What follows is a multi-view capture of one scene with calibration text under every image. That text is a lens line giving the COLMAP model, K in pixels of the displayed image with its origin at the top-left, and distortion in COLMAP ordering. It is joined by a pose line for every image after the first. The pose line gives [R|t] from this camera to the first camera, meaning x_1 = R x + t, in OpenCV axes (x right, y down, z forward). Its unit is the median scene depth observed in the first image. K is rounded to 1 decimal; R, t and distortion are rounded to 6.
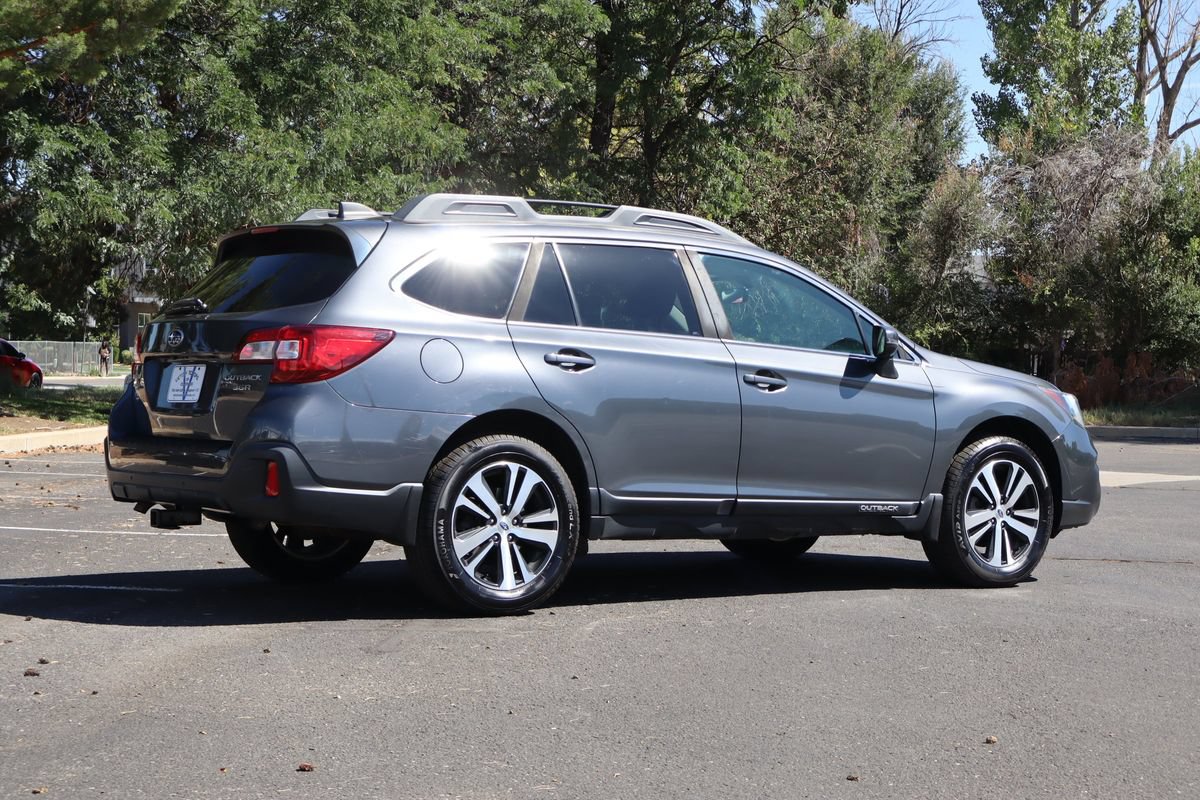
lens RADIAL K [[2164.8, 0, 600.0], [0, 2164.8, 400.0], [0, 0, 1]] dist [0.004978, 0.174431]
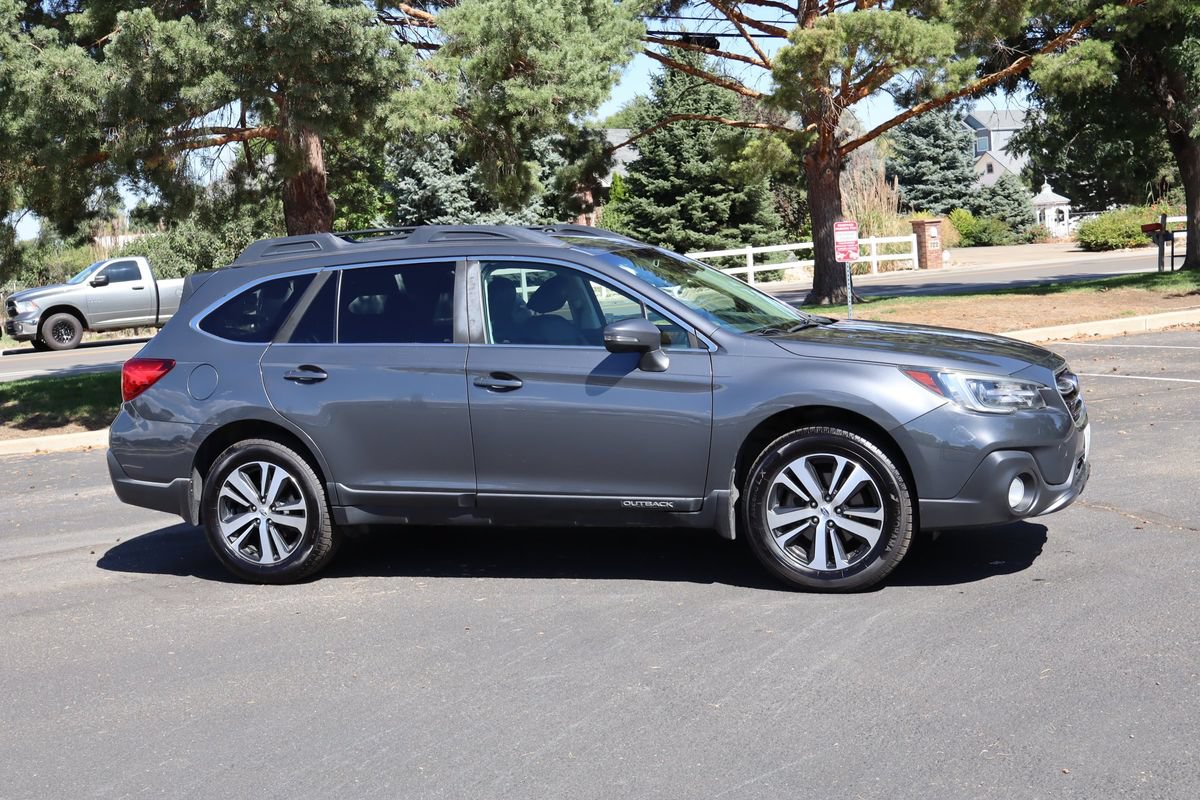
lens RADIAL K [[1589.1, 0, 600.0], [0, 1589.1, 400.0], [0, 0, 1]] dist [0.002033, -0.009533]
pose [[0.550830, 0.021459, -0.834341, 0.753763], [0.068019, 0.995190, 0.070502, -0.051961], [0.831841, -0.095585, 0.546721, 0.620097]]
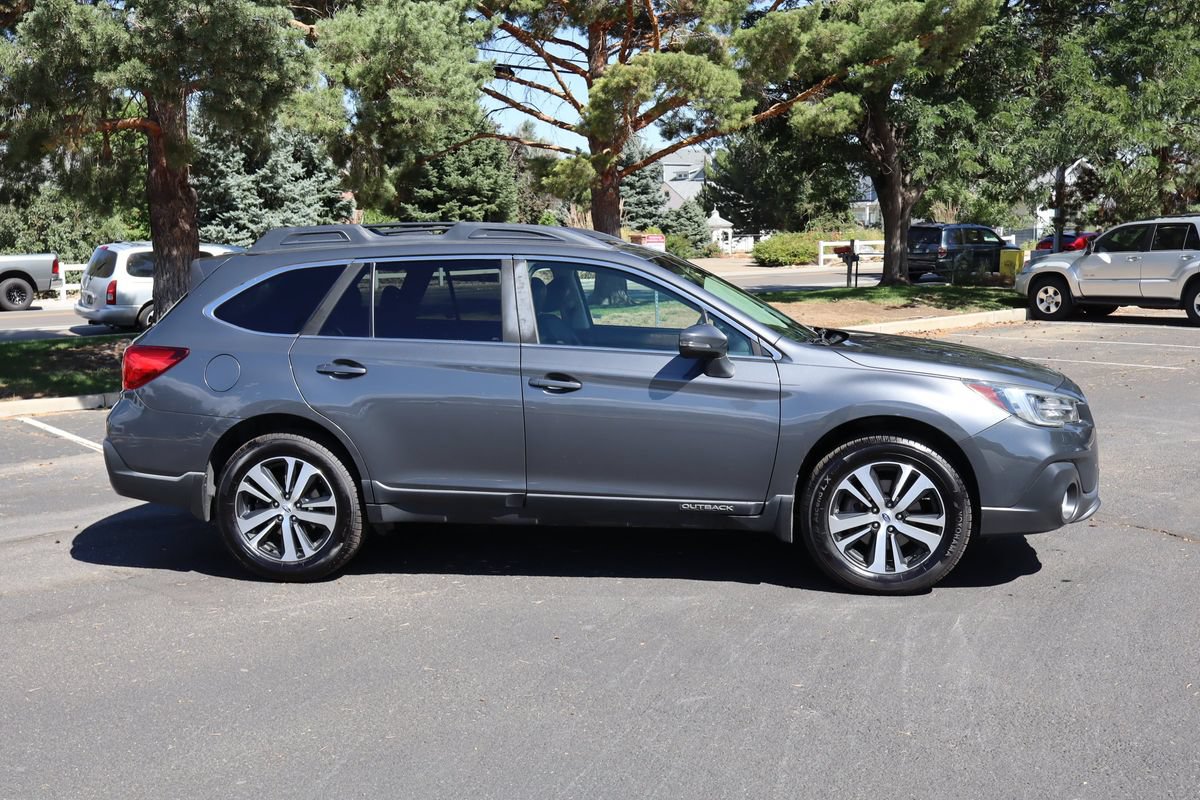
lens RADIAL K [[1302.8, 0, 600.0], [0, 1302.8, 400.0], [0, 0, 1]] dist [0.004505, 0.015018]
pose [[0.714009, 0.050629, -0.698303, 0.537080], [0.026515, 0.994711, 0.099231, -0.063526], [0.699634, -0.089367, 0.708891, 0.568484]]
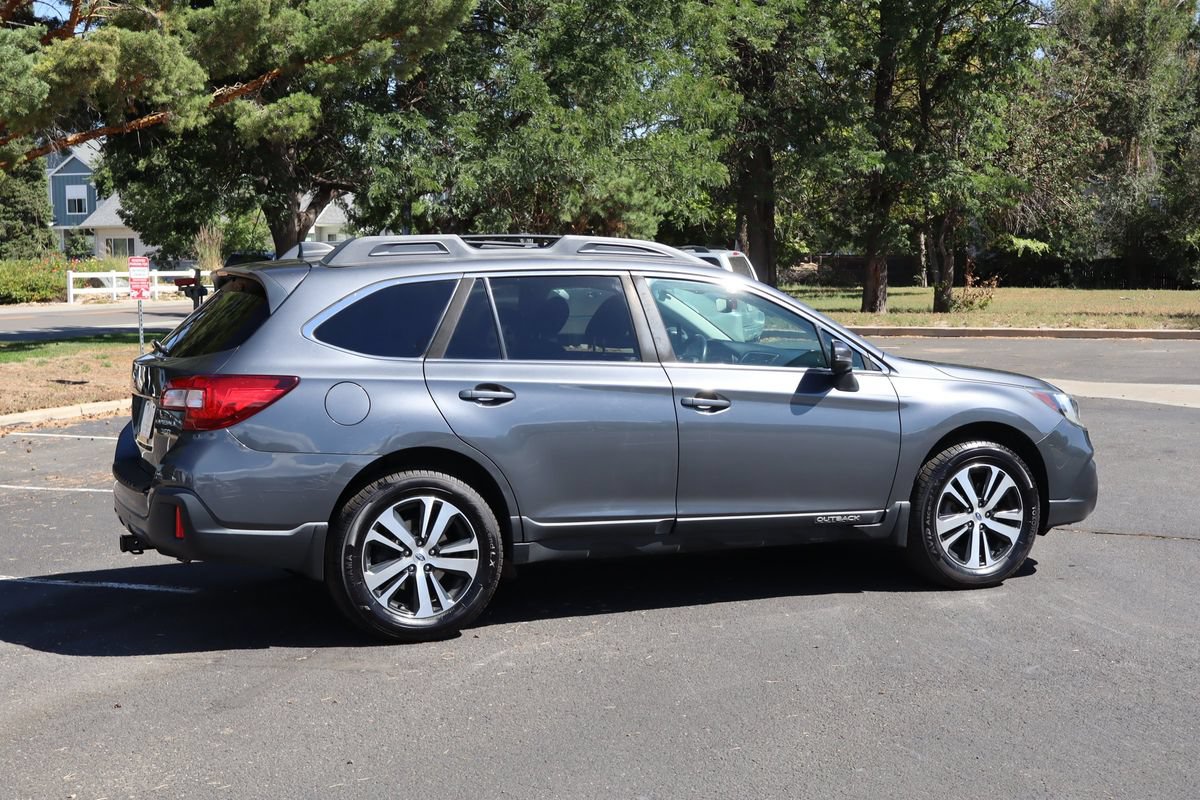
lens RADIAL K [[1680.6, 0, 600.0], [0, 1680.6, 400.0], [0, 0, 1]] dist [0.003875, -0.029142]
pose [[0.976509, -0.006983, -0.215363, 0.199839], [0.021592, 0.997615, 0.065556, -0.063718], [0.214391, -0.068666, 0.974331, 0.214517]]
